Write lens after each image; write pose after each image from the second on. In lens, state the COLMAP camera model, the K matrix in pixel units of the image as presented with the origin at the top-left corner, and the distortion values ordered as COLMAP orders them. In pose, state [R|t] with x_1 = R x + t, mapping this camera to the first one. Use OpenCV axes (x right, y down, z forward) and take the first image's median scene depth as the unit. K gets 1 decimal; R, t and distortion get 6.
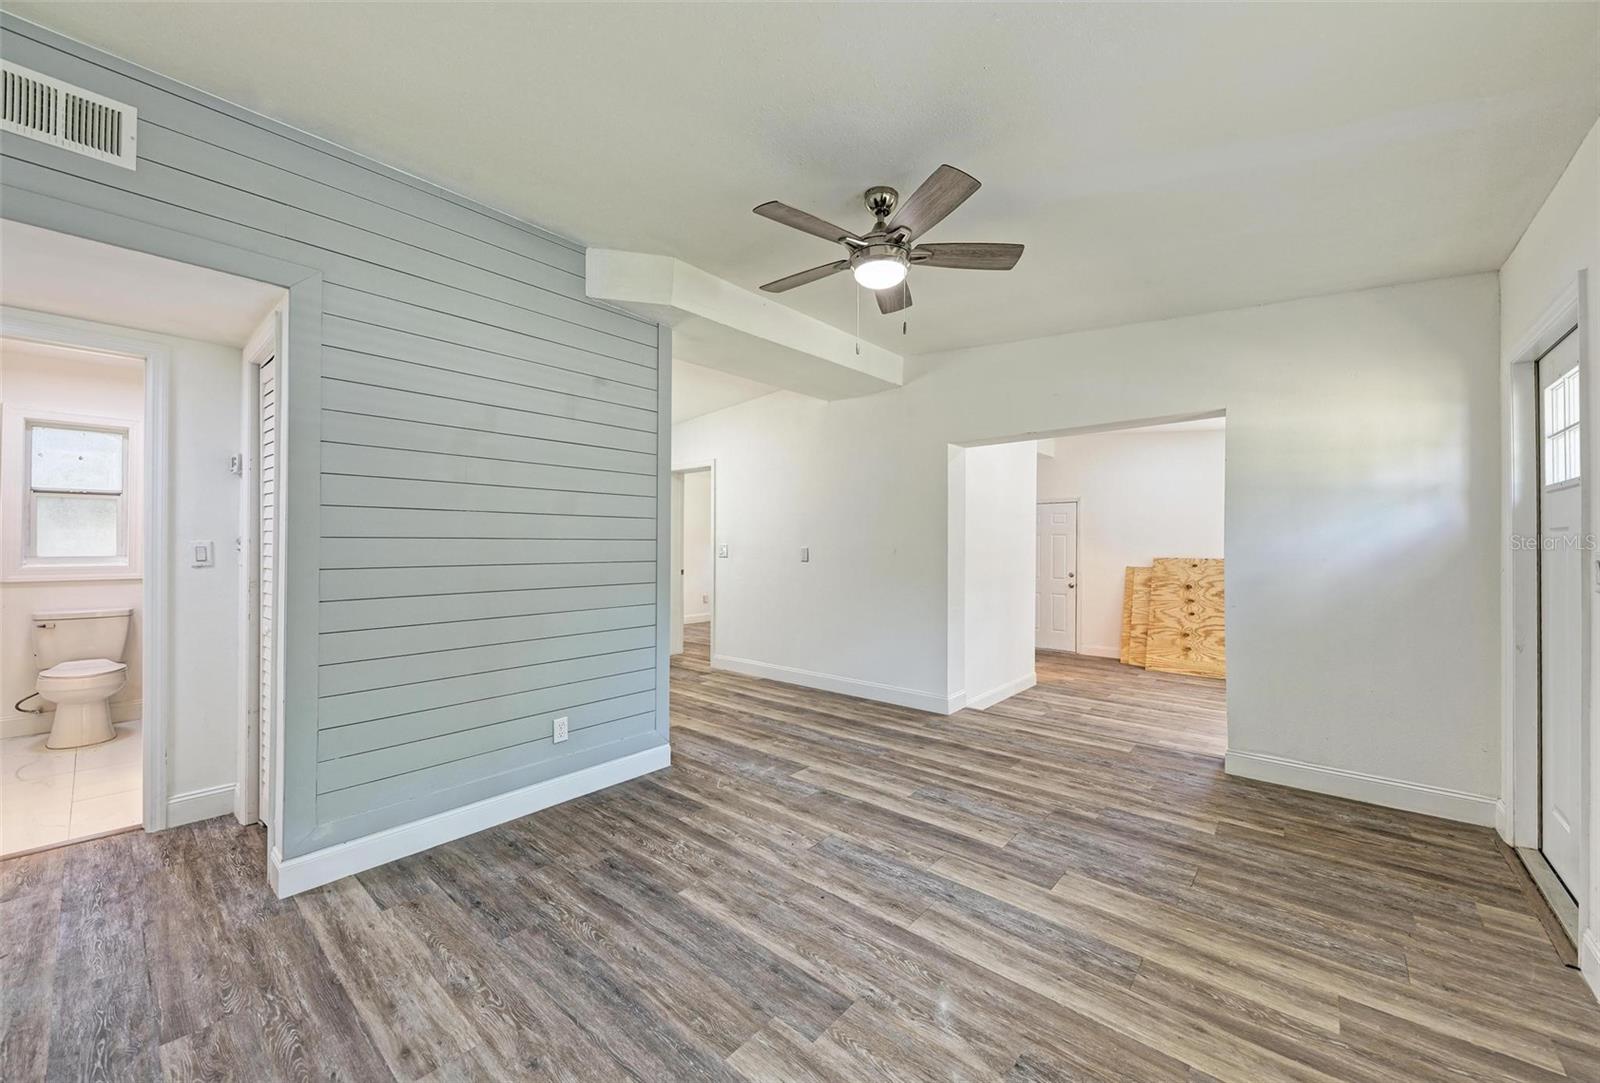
lens RADIAL K [[602.2, 0, 815.8], [0, 602.2, 540.0], [0, 0, 1]] dist [-0.000232, -0.000010]
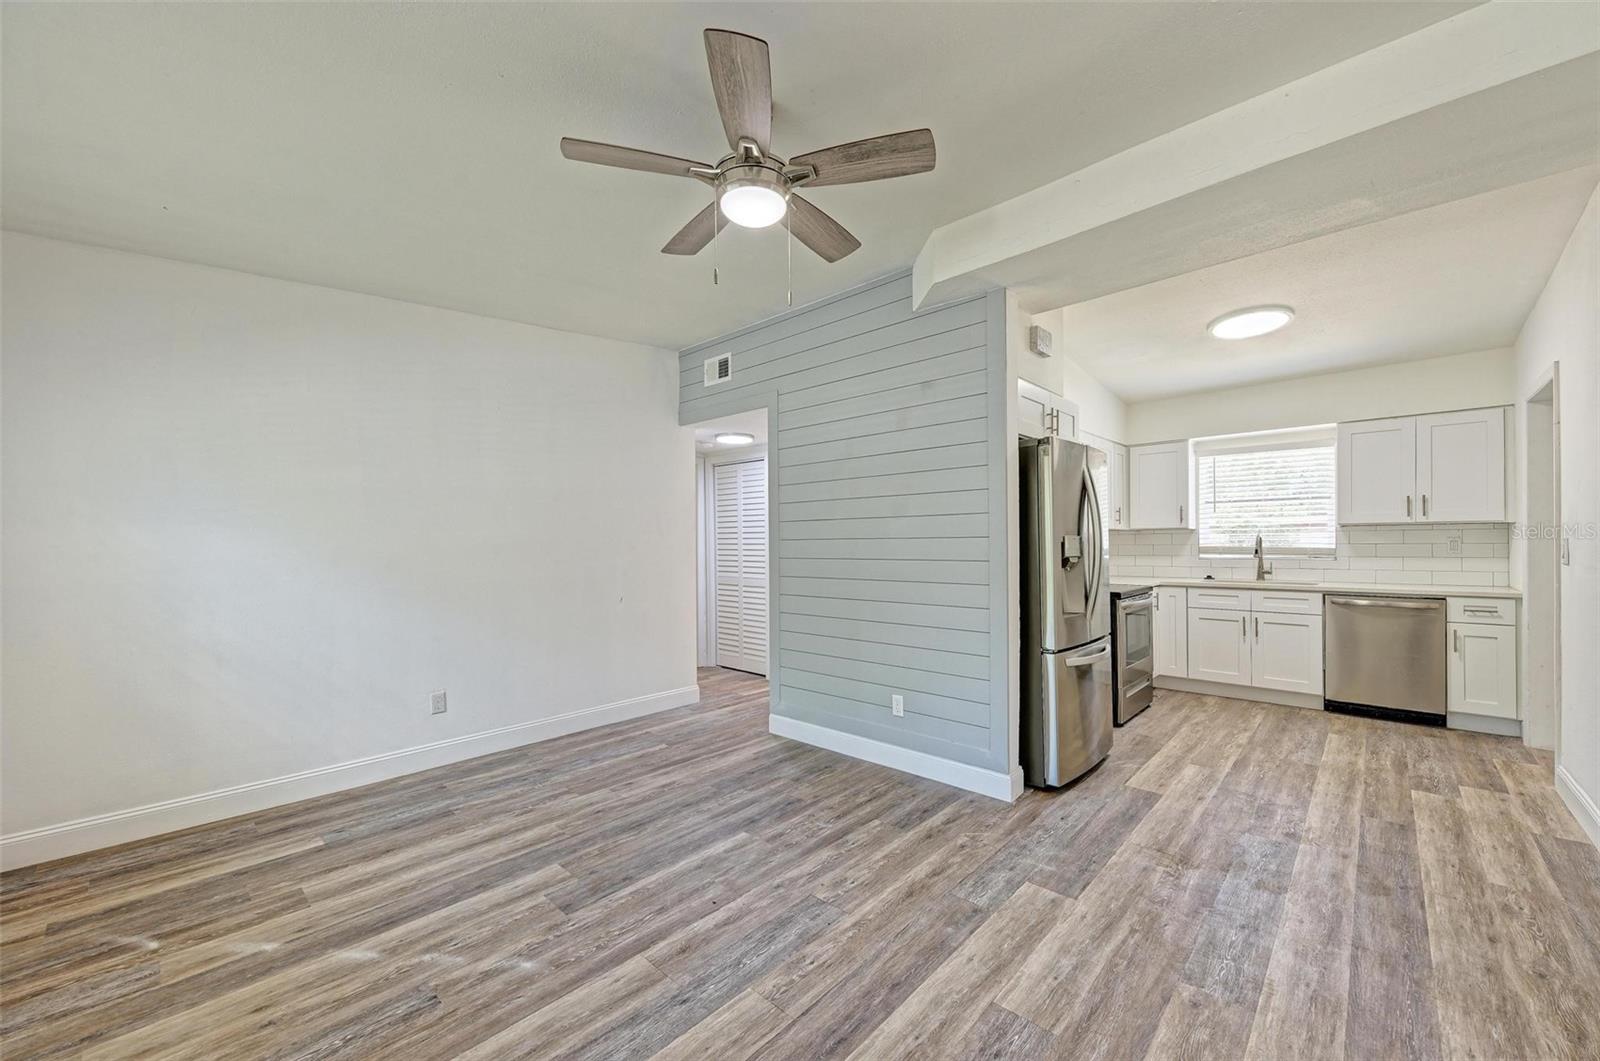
lens RADIAL K [[612.9, 0, 806.2], [0, 612.9, 540.4], [0, 0, 1]] dist [0.018872, -0.008567]
pose [[-0.045374, -0.004278, -0.998961, 0.863220], [0.013887, 0.999892, -0.004913, 0.010027], [0.998874, -0.014095, -0.045310, 1.030315]]
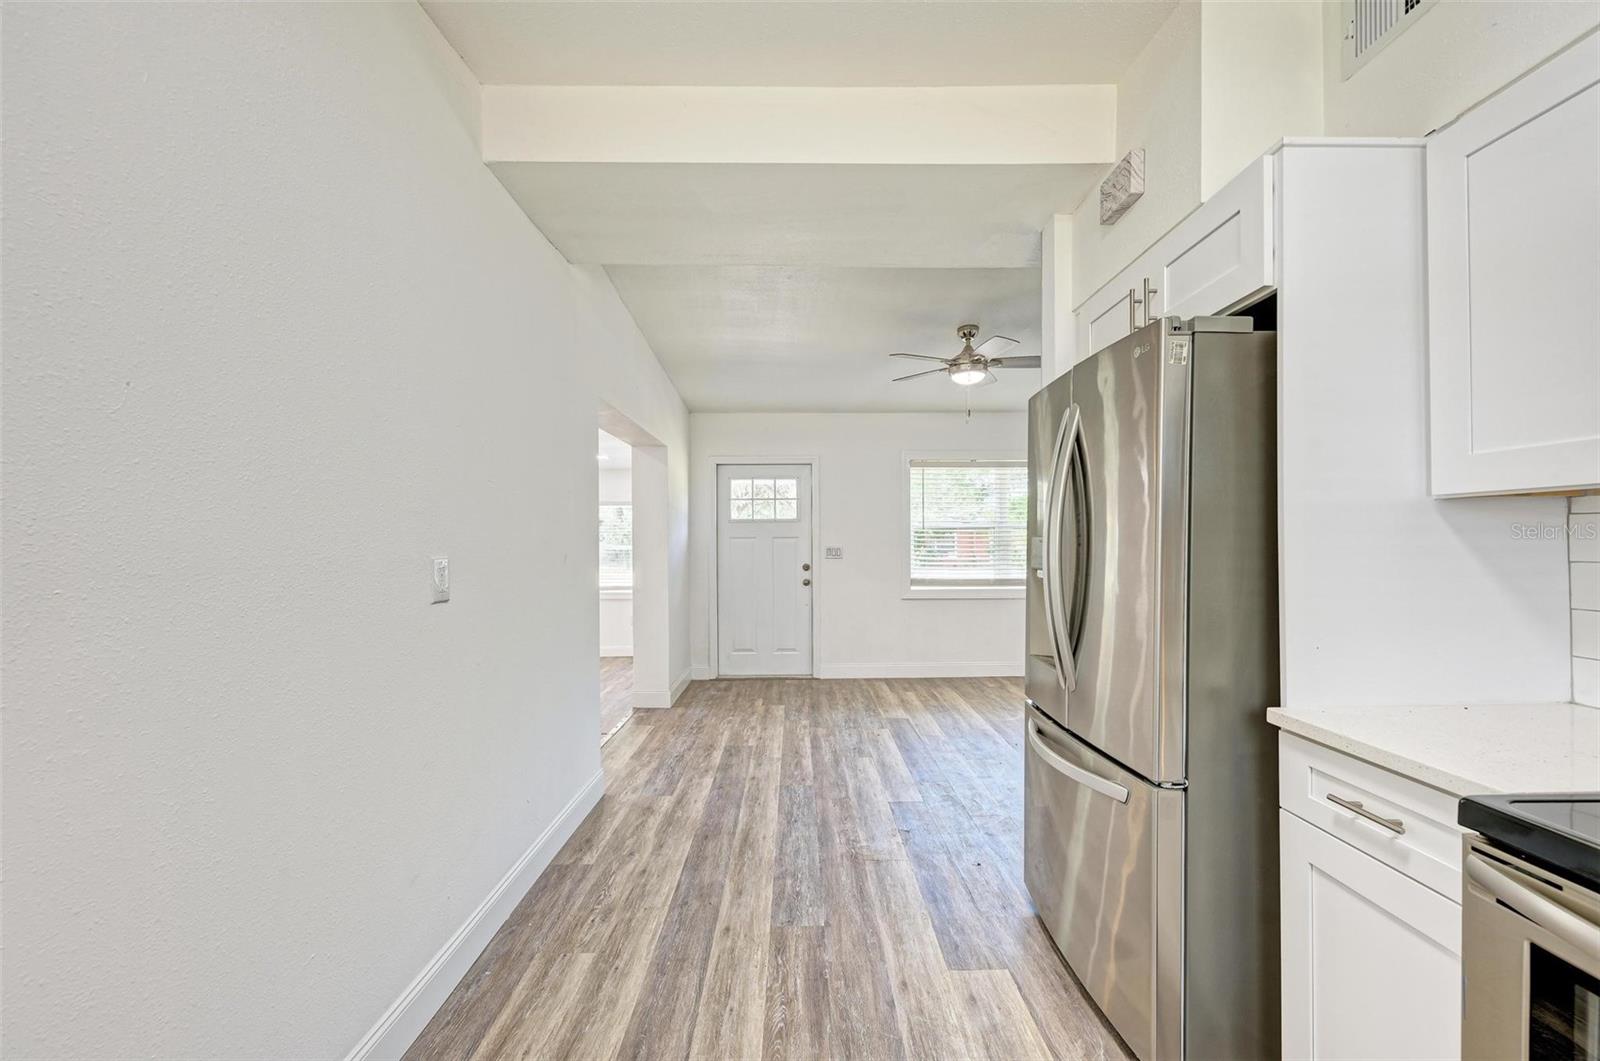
lens RADIAL K [[636.3, 0, 807.7], [0, 636.3, 538.7], [0, 0, 1]] dist [0.001542, -0.000027]
pose [[-0.659486, 0.004508, 0.751703, -0.840135], [-0.003038, 0.999958, -0.008662, 0.011762], [-0.751711, -0.007996, -0.659445, 2.293725]]
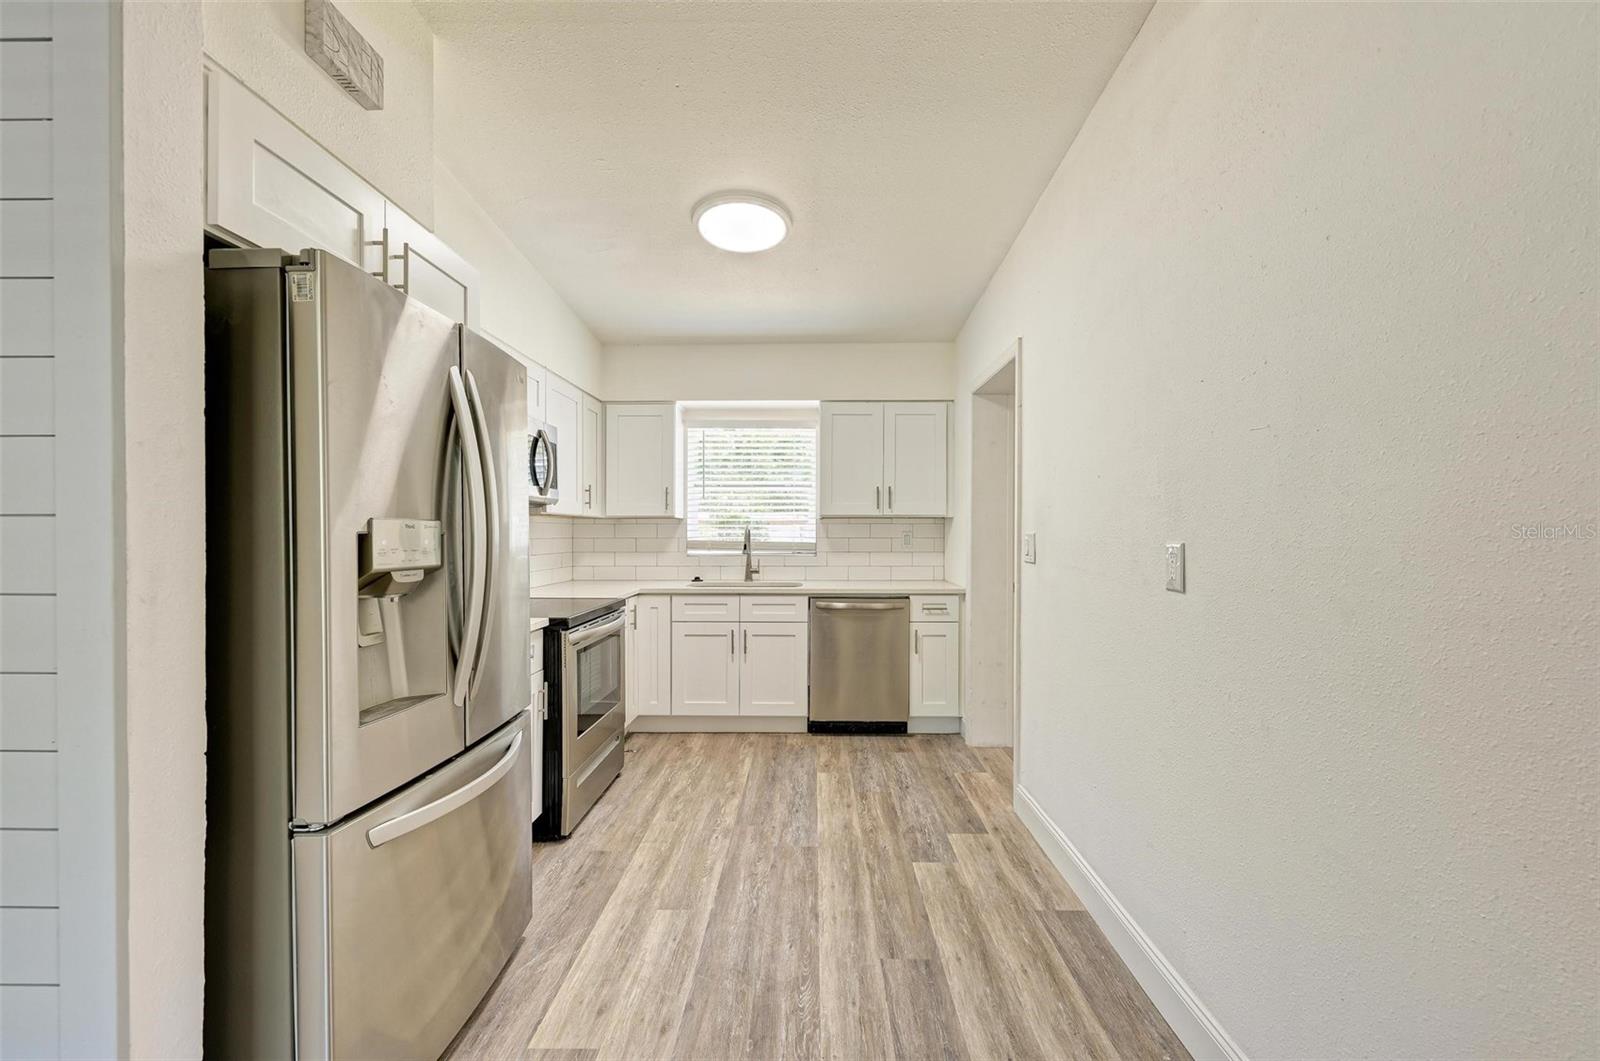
lens RADIAL K [[636.3, 0, 807.7], [0, 636.3, 538.7], [0, 0, 1]] dist [0.001542, -0.000027]
pose [[0.638337, 0.005939, -0.769734, 0.215722], [0.005629, 0.999907, 0.012383, 0.014289], [0.769737, -0.012237, 0.638244, 1.438139]]
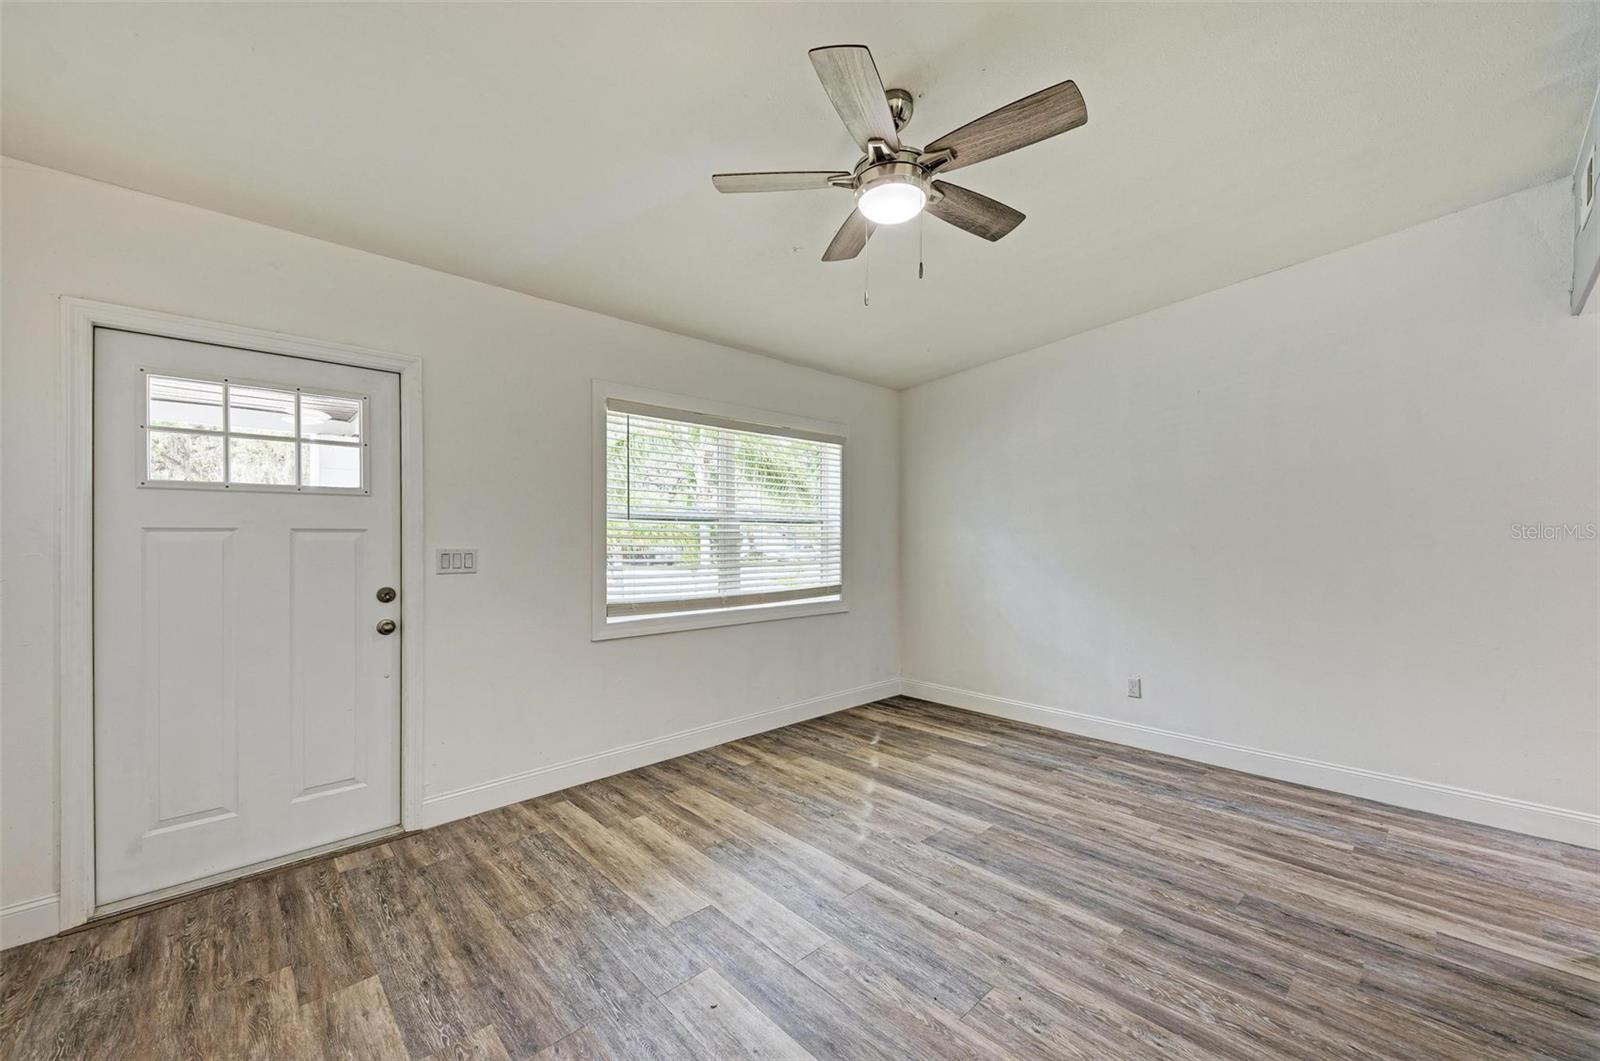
lens RADIAL K [[612.9, 0, 806.2], [0, 612.9, 540.4], [0, 0, 1]] dist [0.018872, -0.008567]
pose [[-0.993786, 0.003543, 0.111251, 0.115577], [0.002569, 0.999957, -0.008898, 0.015491], [-0.111277, -0.008557, -0.993753, 1.705021]]
